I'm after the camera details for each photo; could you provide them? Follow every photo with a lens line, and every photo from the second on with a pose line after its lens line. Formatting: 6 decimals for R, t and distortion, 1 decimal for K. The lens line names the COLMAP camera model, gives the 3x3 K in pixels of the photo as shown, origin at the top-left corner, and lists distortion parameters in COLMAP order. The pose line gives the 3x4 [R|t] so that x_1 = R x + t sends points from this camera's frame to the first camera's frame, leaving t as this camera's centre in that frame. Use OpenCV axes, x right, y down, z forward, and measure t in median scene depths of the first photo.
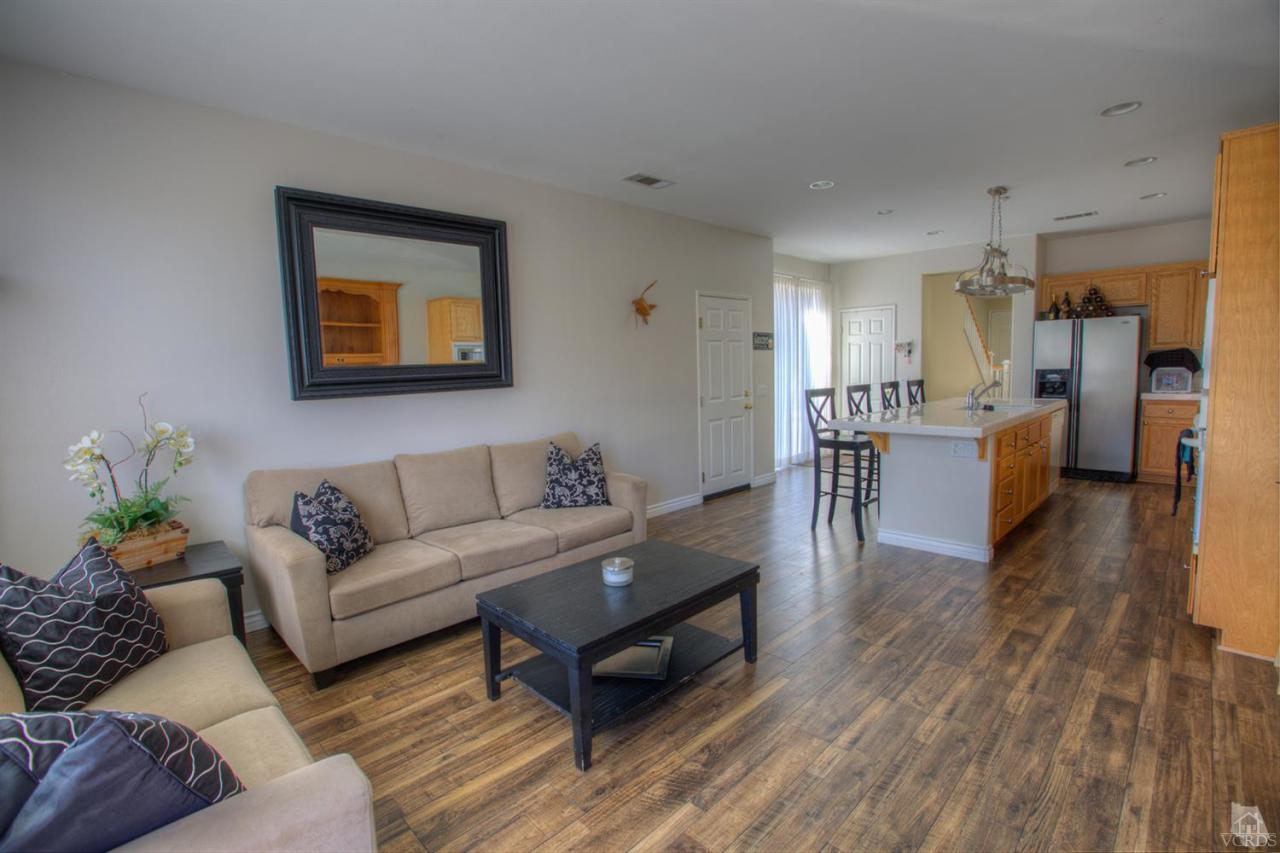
lens RADIAL K [[575.0, 0, 634.1], [0, 575.0, 422.8], [0, 0, 1]] dist [-0.047912, 0.016797]
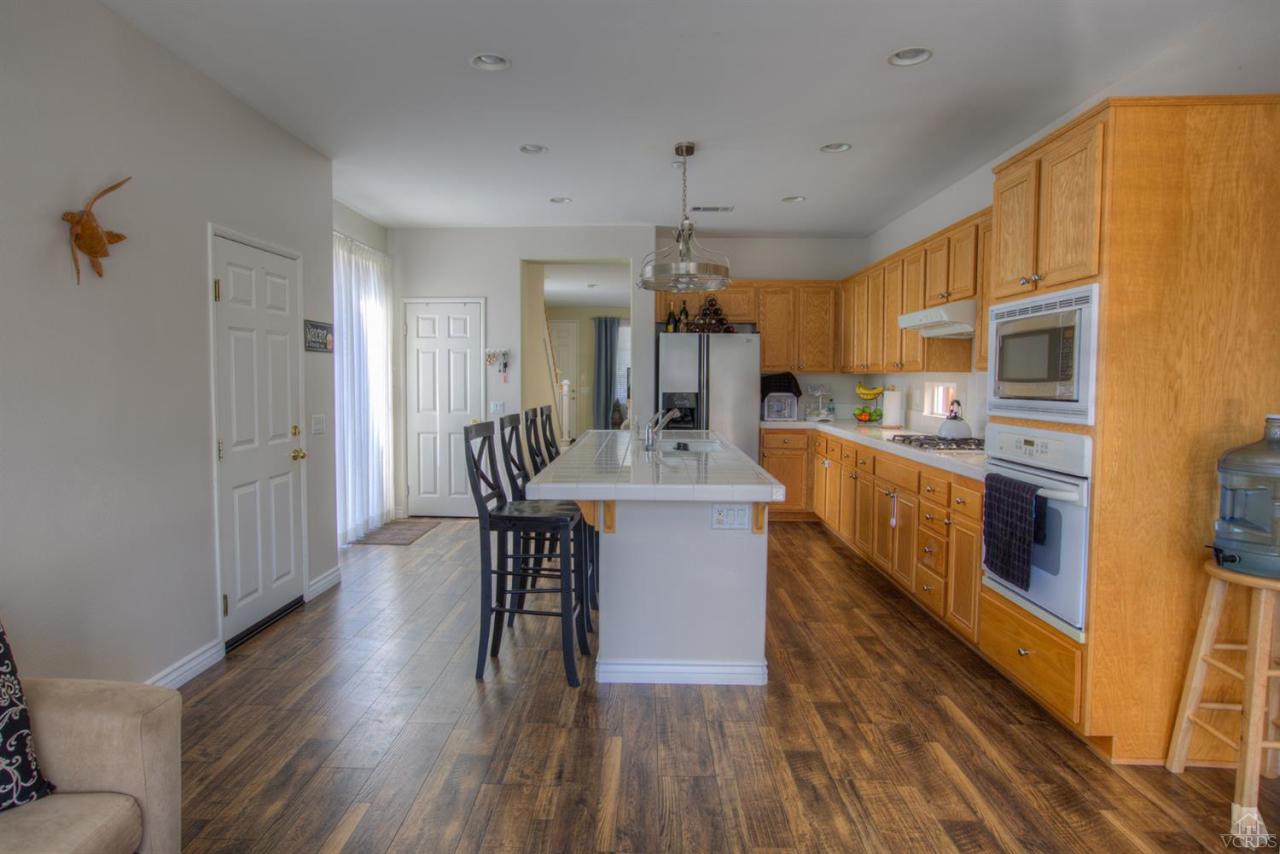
lens RADIAL K [[735.5, 0, 609.3], [0, 735.5, 420.8], [0, 0, 1]] dist [-0.059744, 0.042895]
pose [[0.733802, -0.010190, 0.679287, -0.059729], [0.042322, 0.998631, -0.030738, -0.029914], [-0.678044, 0.051304, 0.733229, 0.330101]]
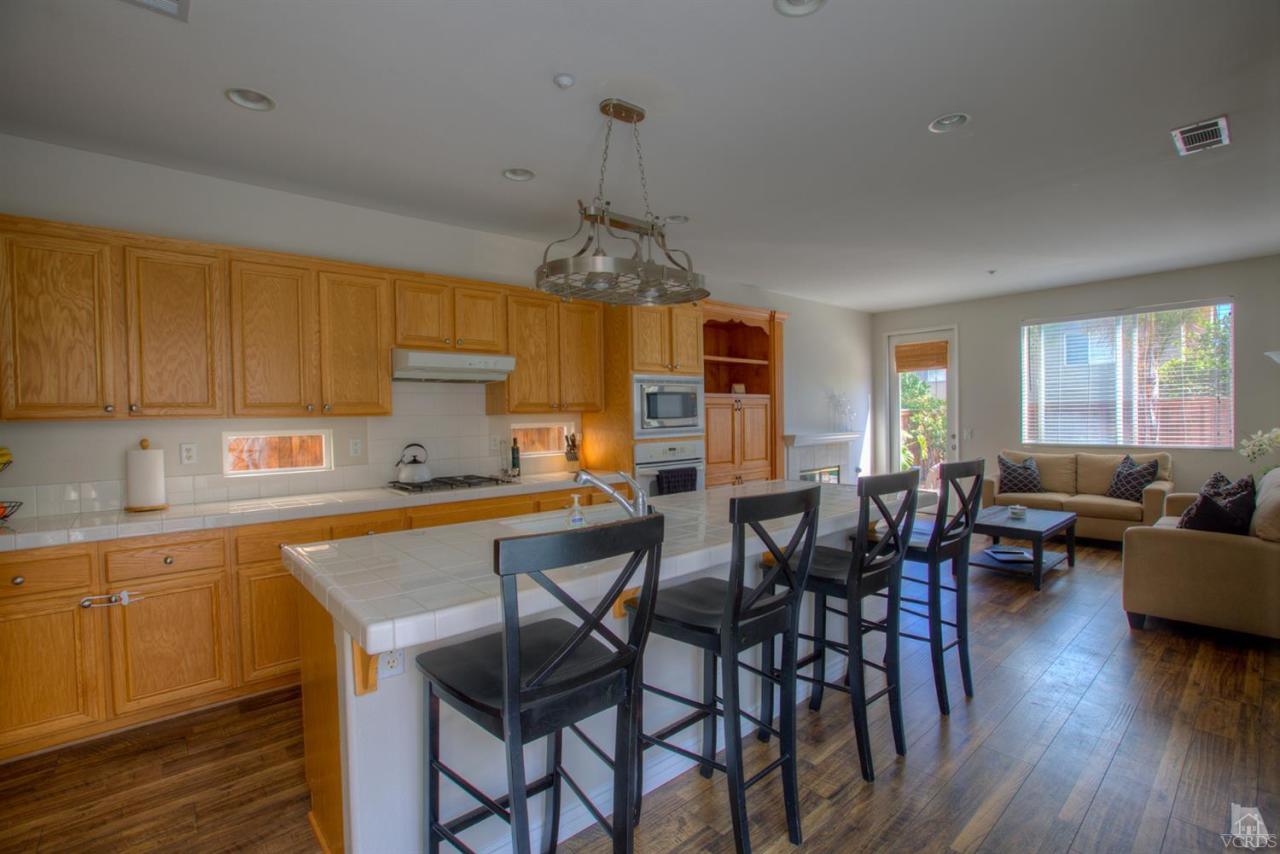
lens RADIAL K [[579.9, 0, 645.8], [0, 579.9, 424.6], [0, 0, 1]] dist [-0.040608, 0.011454]
pose [[-0.997649, 0.045620, 0.051147, 0.512237], [0.051122, 0.992391, 0.112009, -0.147068], [-0.045648, 0.114360, -0.992390, 1.330199]]
